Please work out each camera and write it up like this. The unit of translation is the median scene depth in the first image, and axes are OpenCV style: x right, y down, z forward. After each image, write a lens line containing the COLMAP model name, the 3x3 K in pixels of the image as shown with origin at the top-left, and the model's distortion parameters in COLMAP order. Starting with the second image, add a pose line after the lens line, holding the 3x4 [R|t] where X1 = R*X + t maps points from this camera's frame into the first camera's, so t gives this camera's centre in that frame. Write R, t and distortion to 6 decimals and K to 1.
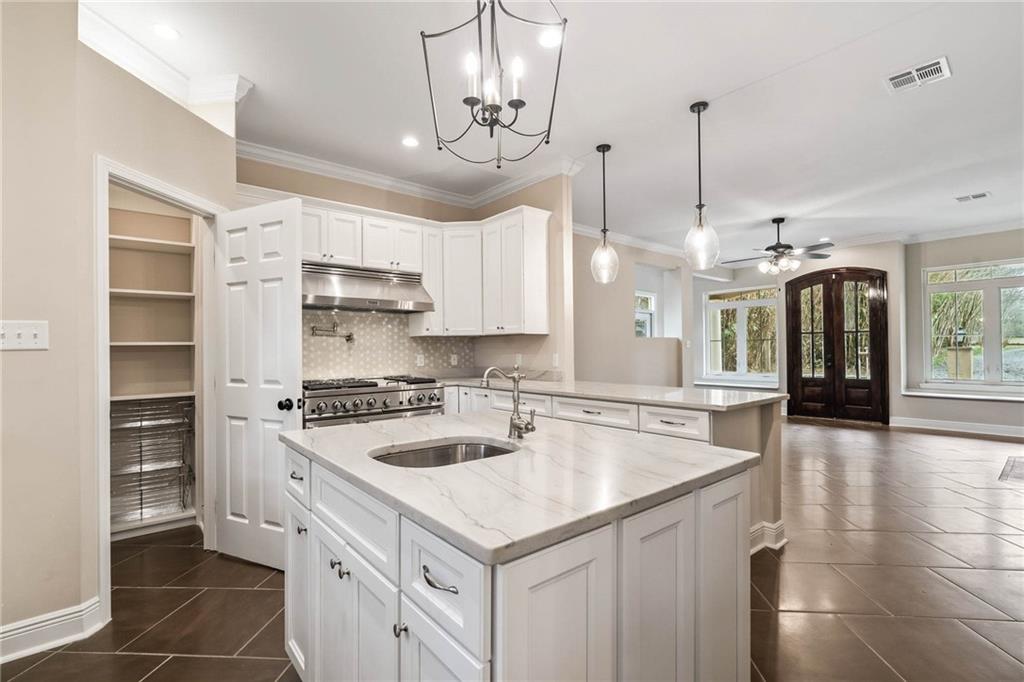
lens RADIAL K [[463.4, 0, 507.3], [0, 463.4, 347.3], [0, 0, 1]] dist [0.000371, 0.000215]
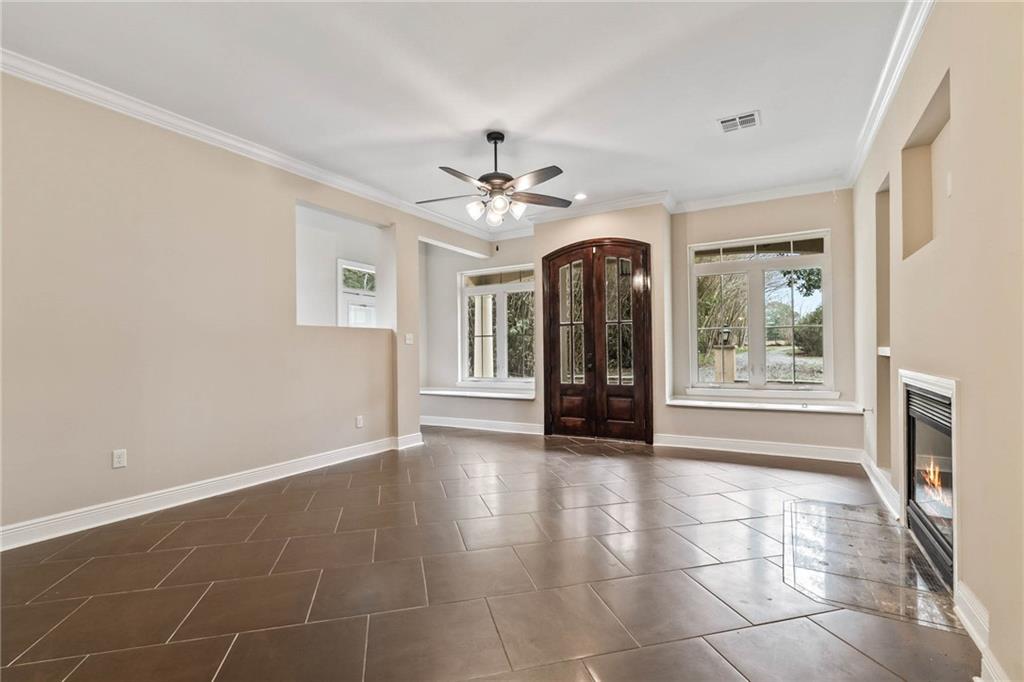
lens RADIAL K [[463.4, 0, 507.3], [0, 463.4, 347.3], [0, 0, 1]] dist [0.000371, 0.000215]
pose [[0.944274, -0.000515, 0.329159, 0.536856], [0.002261, 0.999985, -0.004922, 0.016542], [-0.329152, 0.005392, 0.944262, 0.556065]]
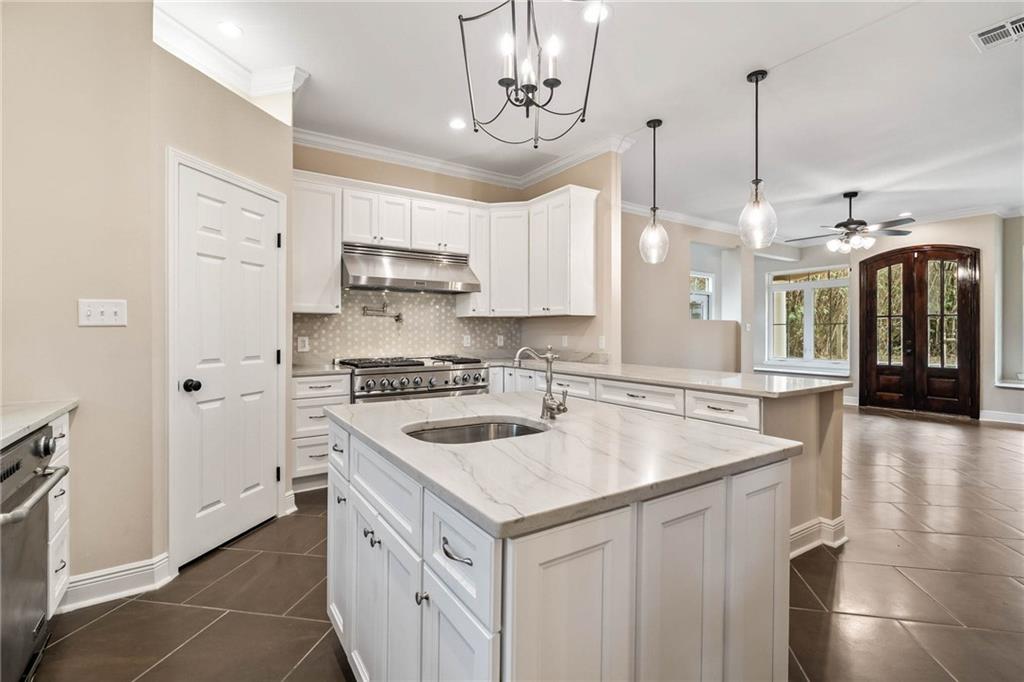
lens RADIAL K [[468.1, 0, 509.8], [0, 468.1, 332.2], [0, 0, 1]] dist [0.000448, 0.000669]
pose [[0.994295, 0.011131, -0.106082, 0.015181], [-0.010395, 0.999918, 0.007483, 0.001004], [0.106157, -0.006338, 0.994329, -0.003939]]
